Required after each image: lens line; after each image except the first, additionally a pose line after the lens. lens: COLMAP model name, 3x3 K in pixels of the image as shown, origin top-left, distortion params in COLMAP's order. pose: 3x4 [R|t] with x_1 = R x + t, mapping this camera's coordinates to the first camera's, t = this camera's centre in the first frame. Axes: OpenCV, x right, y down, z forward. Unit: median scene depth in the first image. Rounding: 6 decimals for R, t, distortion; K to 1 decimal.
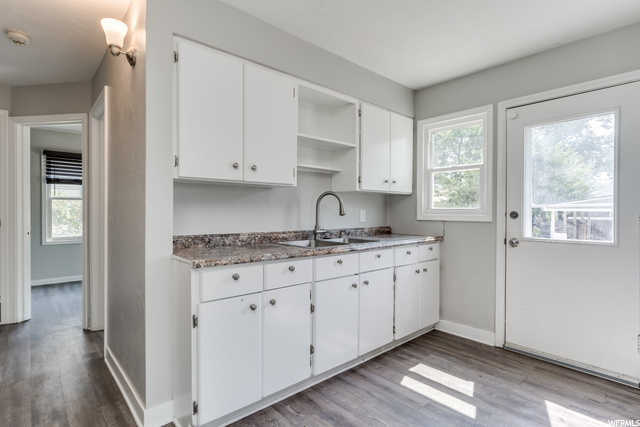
lens RADIAL K [[325.1, 0, 318.0], [0, 325.1, 215.7], [0, 0, 1]] dist [-0.004461, 0.001149]
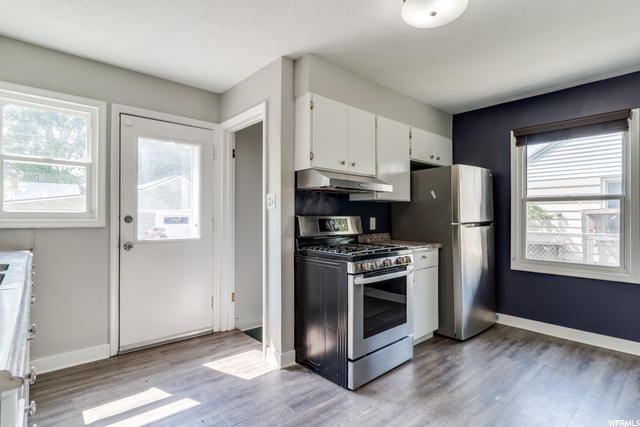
lens RADIAL K [[325.1, 0, 318.0], [0, 325.1, 215.7], [0, 0, 1]] dist [-0.004461, 0.001149]
pose [[0.005204, -0.000521, 0.999986, -0.424055], [0.008454, 0.999964, 0.000477, -0.008661], [-0.999951, 0.008451, 0.005208, 0.398048]]
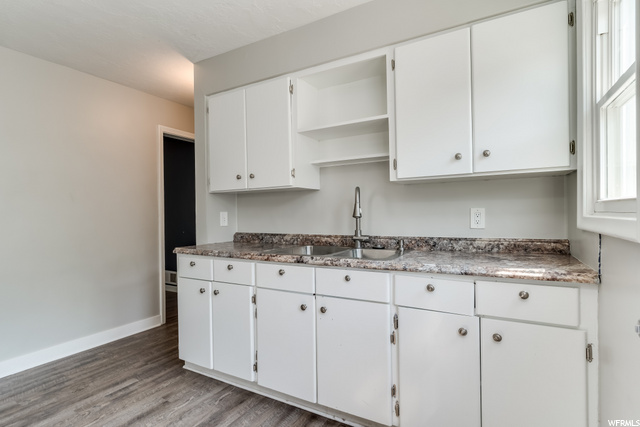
lens RADIAL K [[325.1, 0, 318.0], [0, 325.1, 215.7], [0, 0, 1]] dist [-0.004461, 0.001149]
pose [[0.318102, -0.003130, -0.948051, 0.755960], [0.003508, 0.999992, -0.002125, -0.004656], [0.948050, -0.002650, 0.318110, 0.676904]]
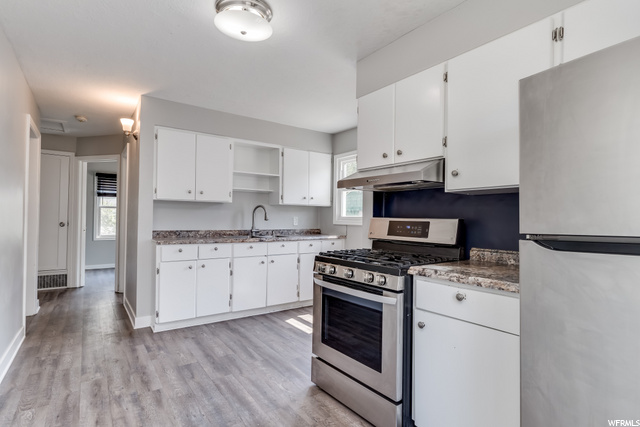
lens RADIAL K [[325.1, 0, 318.0], [0, 325.1, 215.7], [0, 0, 1]] dist [-0.004461, 0.001149]
pose [[0.994080, 0.008029, -0.108354, 0.494651], [-0.010482, 0.999701, -0.022092, 0.008994], [0.108144, 0.023097, 0.993867, -0.543514]]
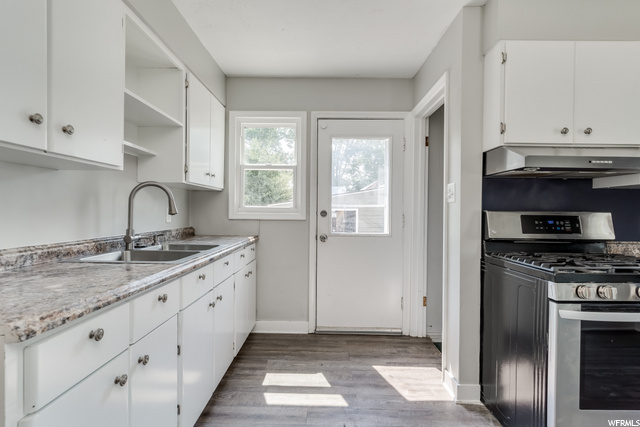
lens RADIAL K [[325.1, 0, 318.0], [0, 325.1, 215.7], [0, 0, 1]] dist [-0.004461, 0.001149]
pose [[0.674542, -0.006237, 0.738210, -0.252210], [0.001351, 0.999973, 0.007214, -0.003093], [-0.738236, -0.003869, 0.674532, 0.248529]]
